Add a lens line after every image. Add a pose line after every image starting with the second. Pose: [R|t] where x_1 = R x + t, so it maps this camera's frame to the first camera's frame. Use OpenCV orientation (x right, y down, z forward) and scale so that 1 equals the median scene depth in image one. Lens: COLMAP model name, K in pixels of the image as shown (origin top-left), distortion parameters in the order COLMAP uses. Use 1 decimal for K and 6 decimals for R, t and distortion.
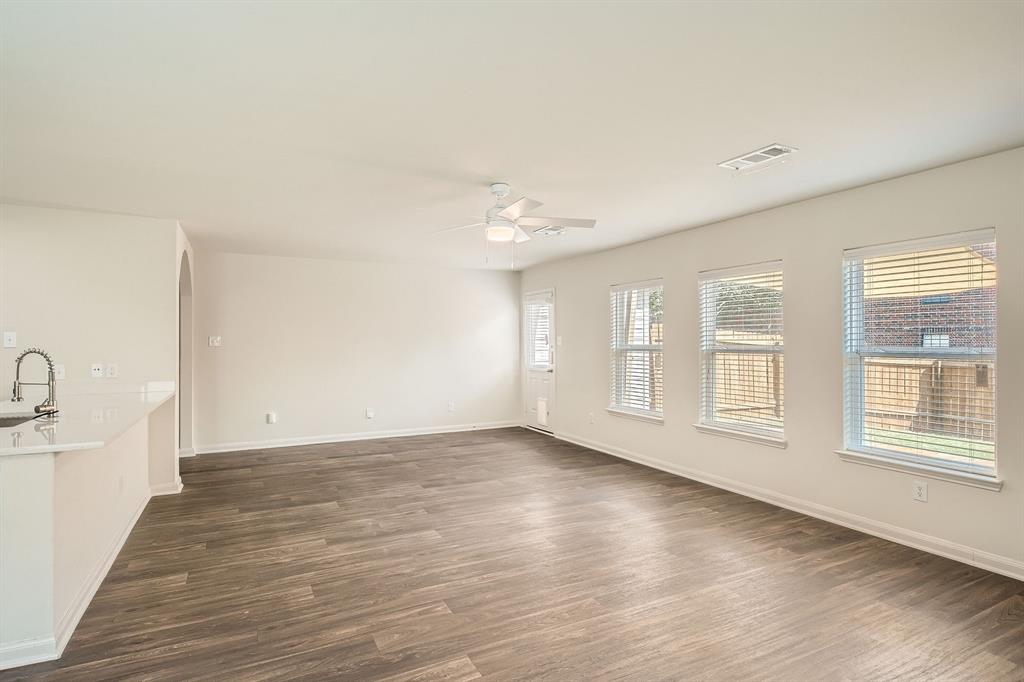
lens RADIAL K [[528.0, 0, 514.5], [0, 528.0, 339.2], [0, 0, 1]] dist [0.002798, -0.000448]
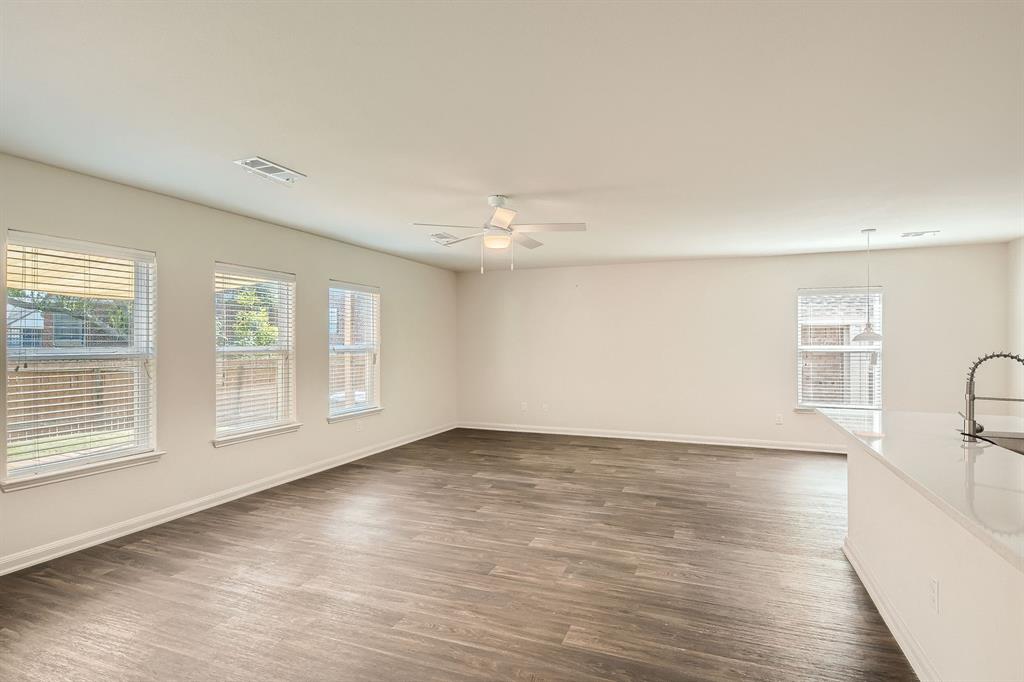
lens RADIAL K [[528.0, 0, 515.7], [0, 528.0, 342.3], [0, 0, 1]] dist [0.002798, -0.000448]
pose [[-0.665605, 0.002790, 0.746299, -0.800504], [-0.000478, 0.999991, -0.004165, 0.010805], [-0.746304, -0.003129, -0.665598, 1.580877]]
